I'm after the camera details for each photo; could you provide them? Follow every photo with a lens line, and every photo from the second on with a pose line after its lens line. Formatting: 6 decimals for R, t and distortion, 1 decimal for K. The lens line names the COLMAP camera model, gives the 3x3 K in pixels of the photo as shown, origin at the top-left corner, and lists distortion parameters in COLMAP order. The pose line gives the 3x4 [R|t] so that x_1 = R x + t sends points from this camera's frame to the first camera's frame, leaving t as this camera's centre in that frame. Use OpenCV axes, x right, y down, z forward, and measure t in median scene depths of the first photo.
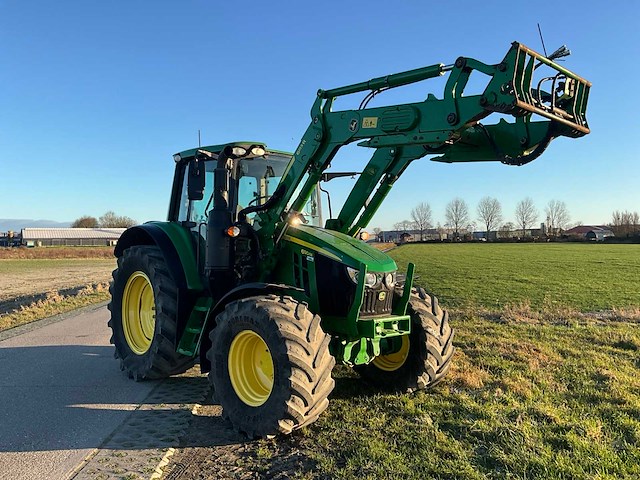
lens RADIAL K [[521.3, 0, 316.8], [0, 521.3, 236.3], [0, 0, 1]] dist [0.095820, -0.182191]
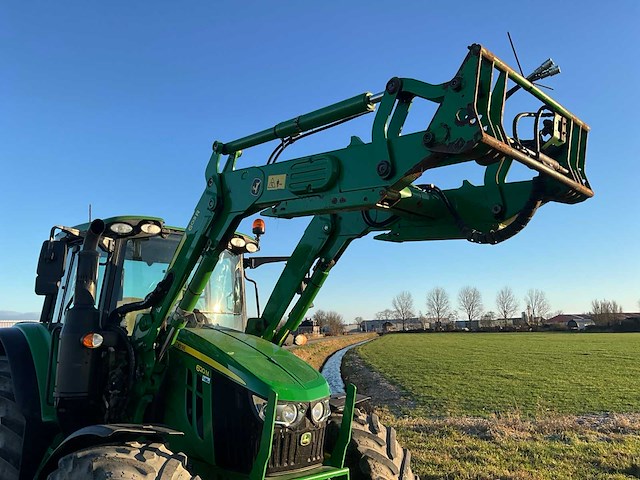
lens RADIAL K [[521.3, 0, 316.8], [0, 521.3, 236.3], [0, 0, 1]] dist [0.095820, -0.182191]
pose [[0.999396, 0.000440, 0.034735, 0.111485], [0.005428, 0.985659, -0.168659, -0.026017], [-0.034312, 0.168746, 0.985062, 0.283743]]
